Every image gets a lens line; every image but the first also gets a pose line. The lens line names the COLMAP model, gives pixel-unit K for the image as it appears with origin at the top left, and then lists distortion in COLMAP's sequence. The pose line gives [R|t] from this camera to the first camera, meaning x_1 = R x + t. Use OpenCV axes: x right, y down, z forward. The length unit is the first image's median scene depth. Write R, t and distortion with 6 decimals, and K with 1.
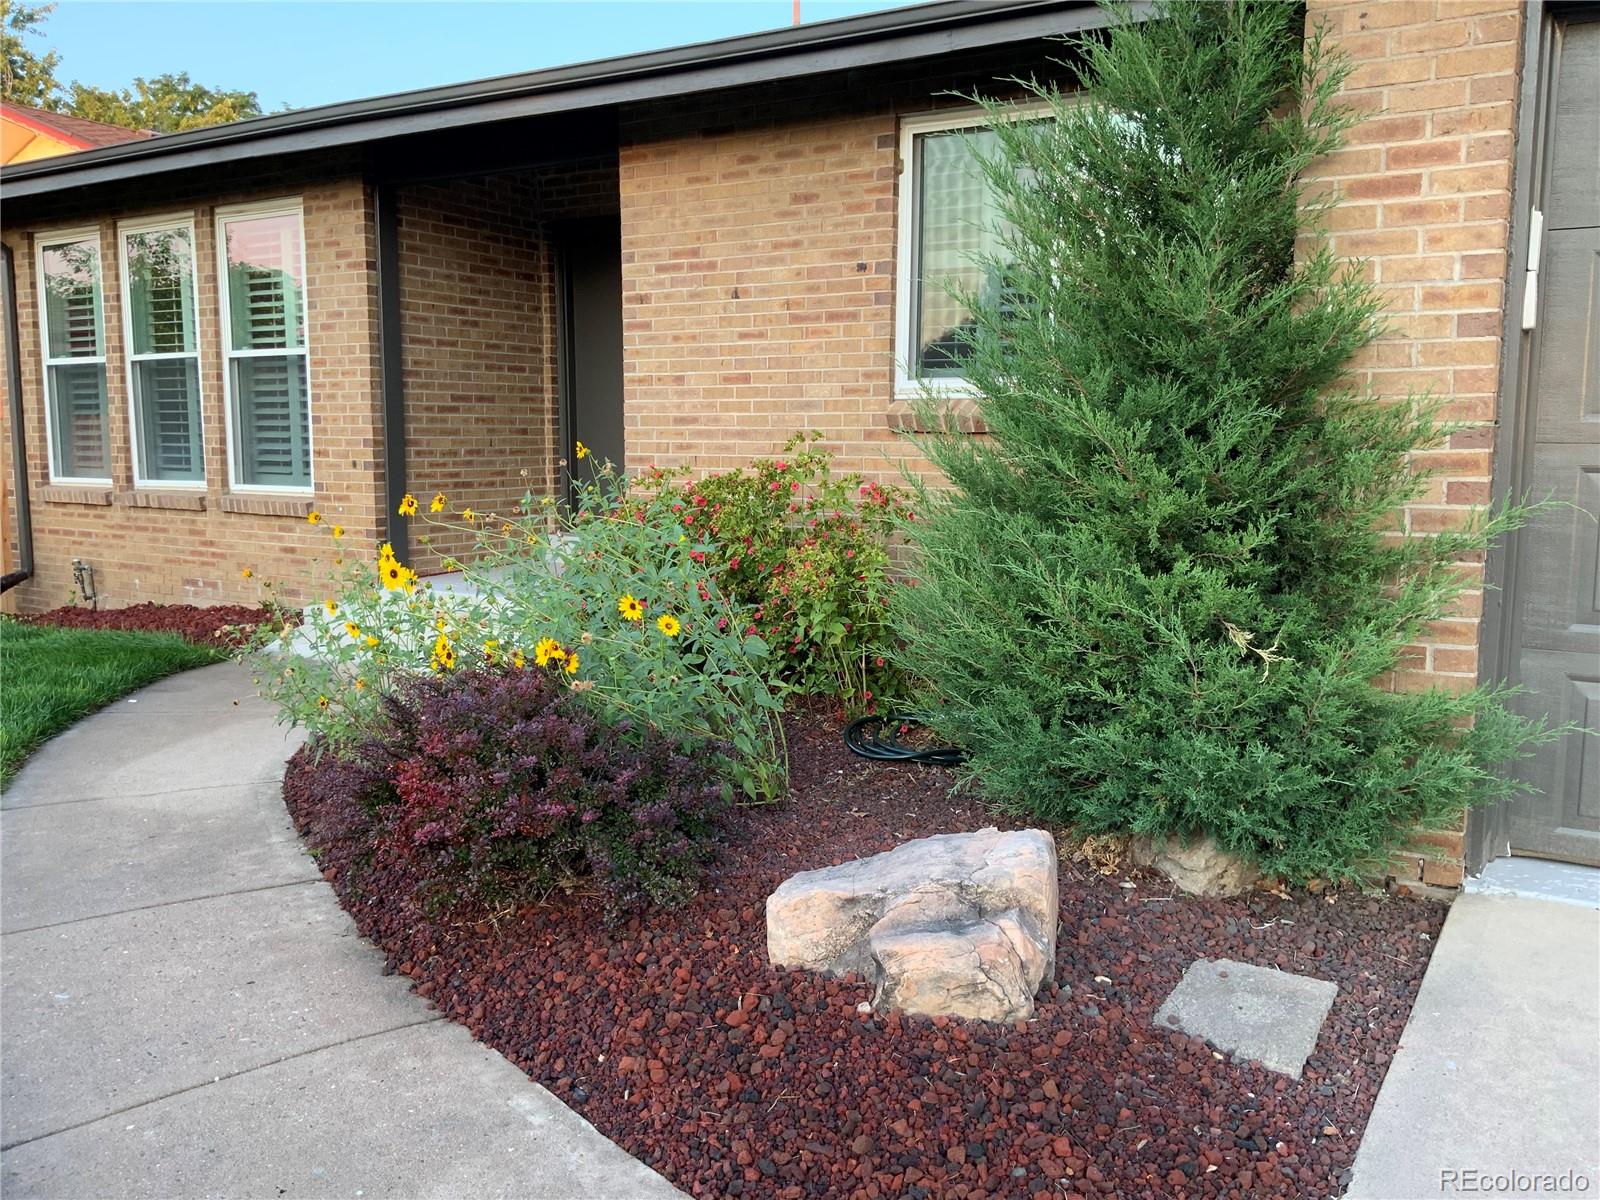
lens RADIAL K [[1320.8, 0, 800.0], [0, 1320.8, 600.0], [0, 0, 1]] dist [0.069634, -0.153636]
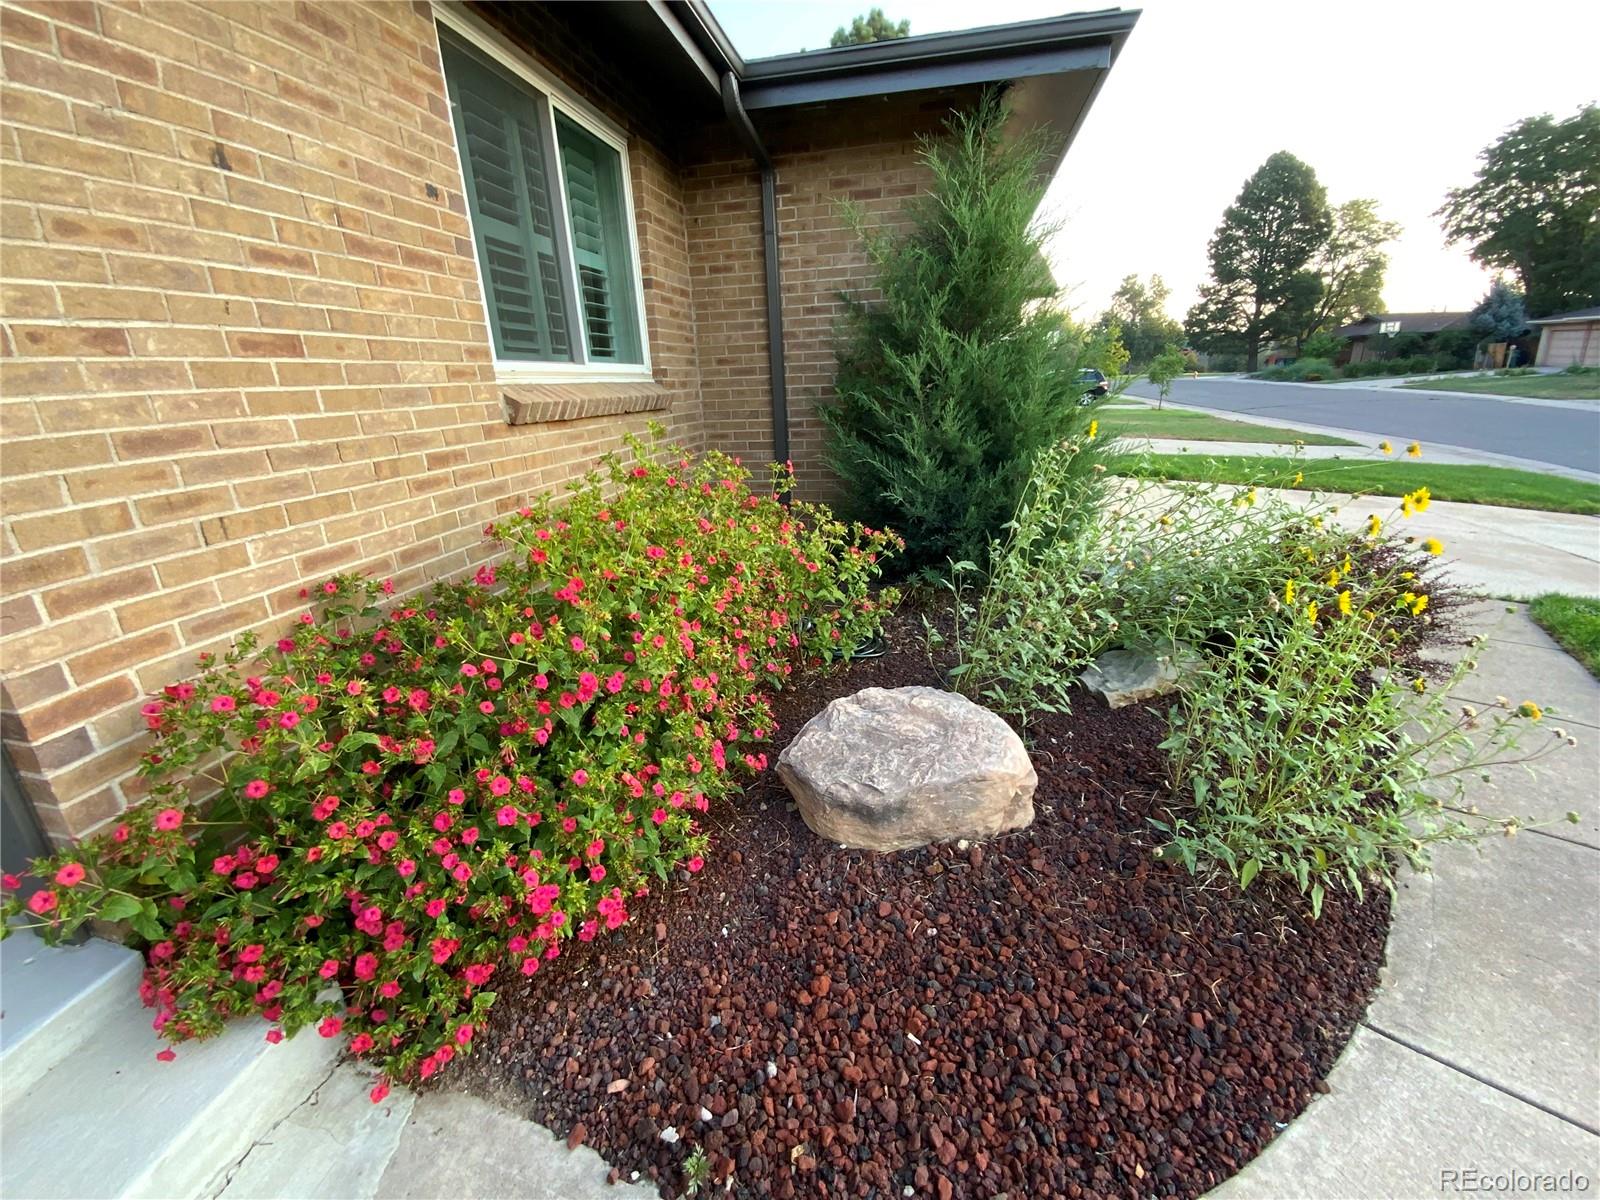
lens RADIAL K [[639.5, 0, 800.0], [0, 639.5, 600.0], [0, 0, 1]] dist [0.022485, -0.019589]
pose [[-0.342059, -0.289420, 0.893998, -0.355872], [0.167037, 0.917507, 0.360942, -0.129850], [-0.924713, 0.272794, -0.265497, 0.884772]]
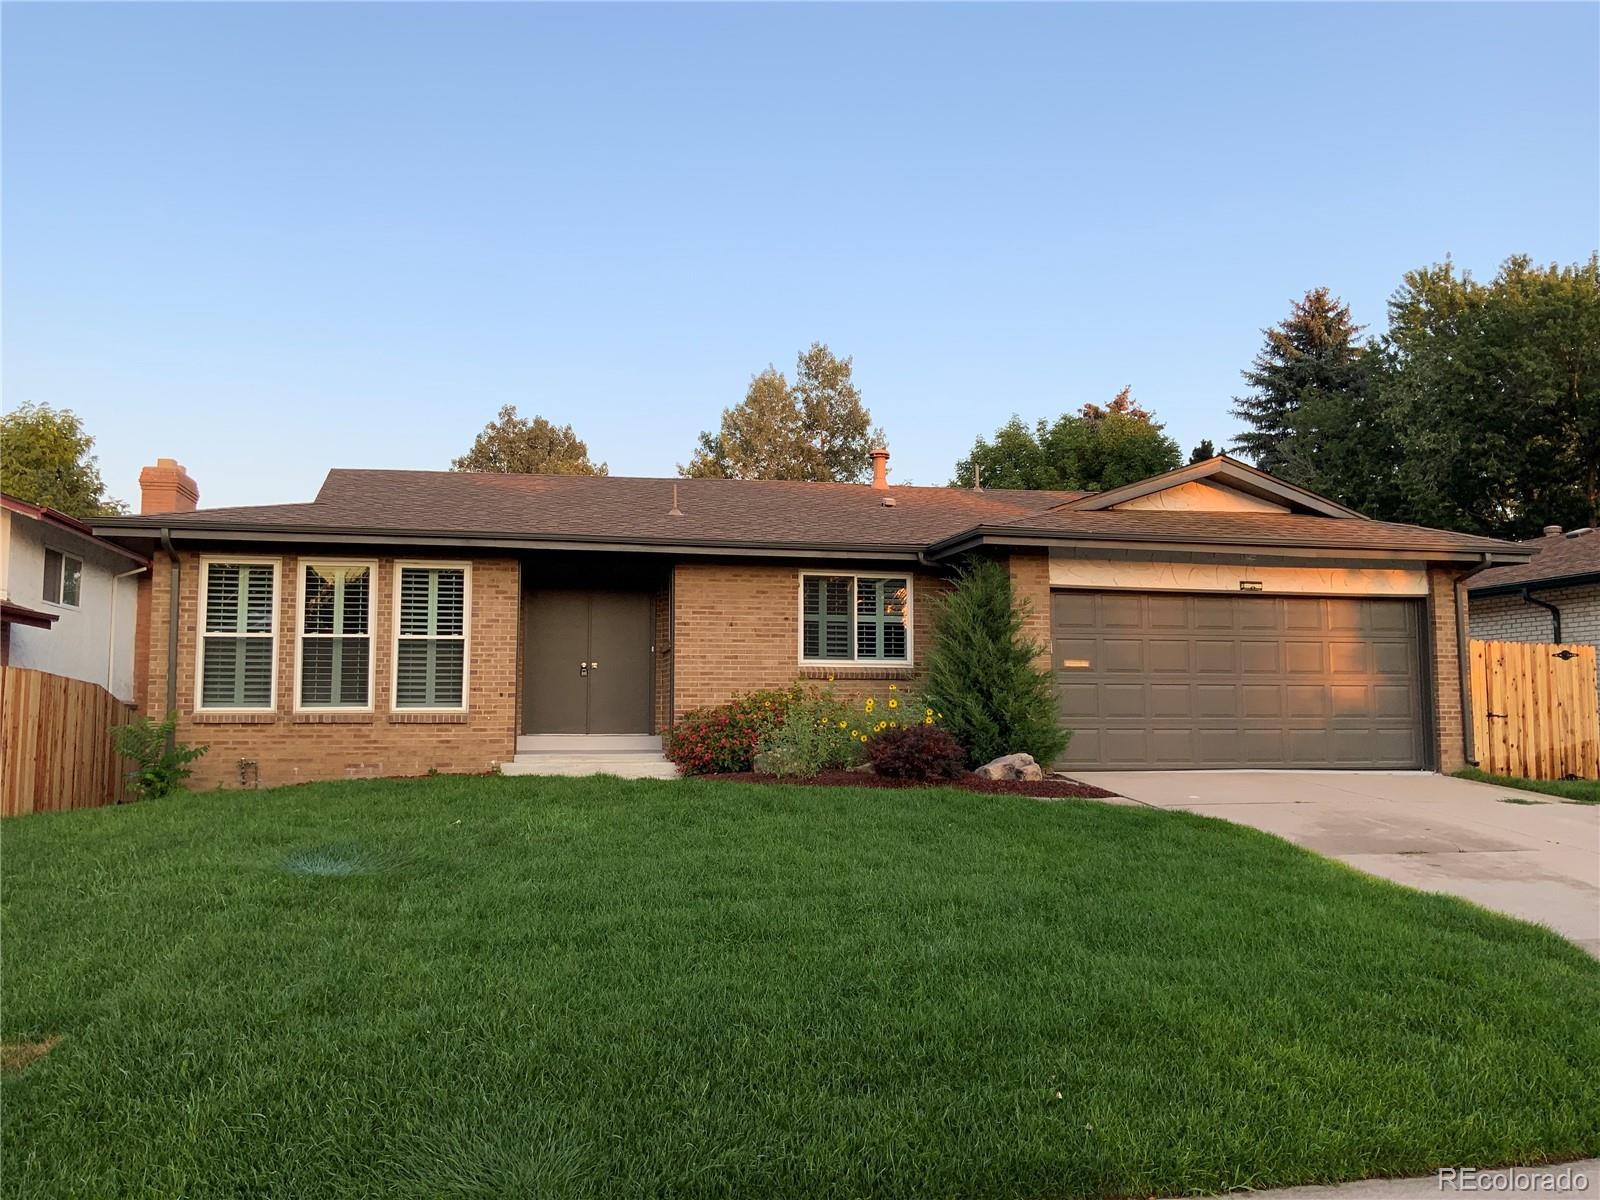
lens RADIAL K [[1320.8, 0, 800.0], [0, 1320.8, 600.0], [0, 0, 1]] dist [0.069634, -0.153636]
pose [[0.719008, 0.056943, 0.692665, -1.672428], [0.092665, 0.979885, -0.176743, 0.180199], [-0.688797, 0.191265, 0.699269, -0.859570]]
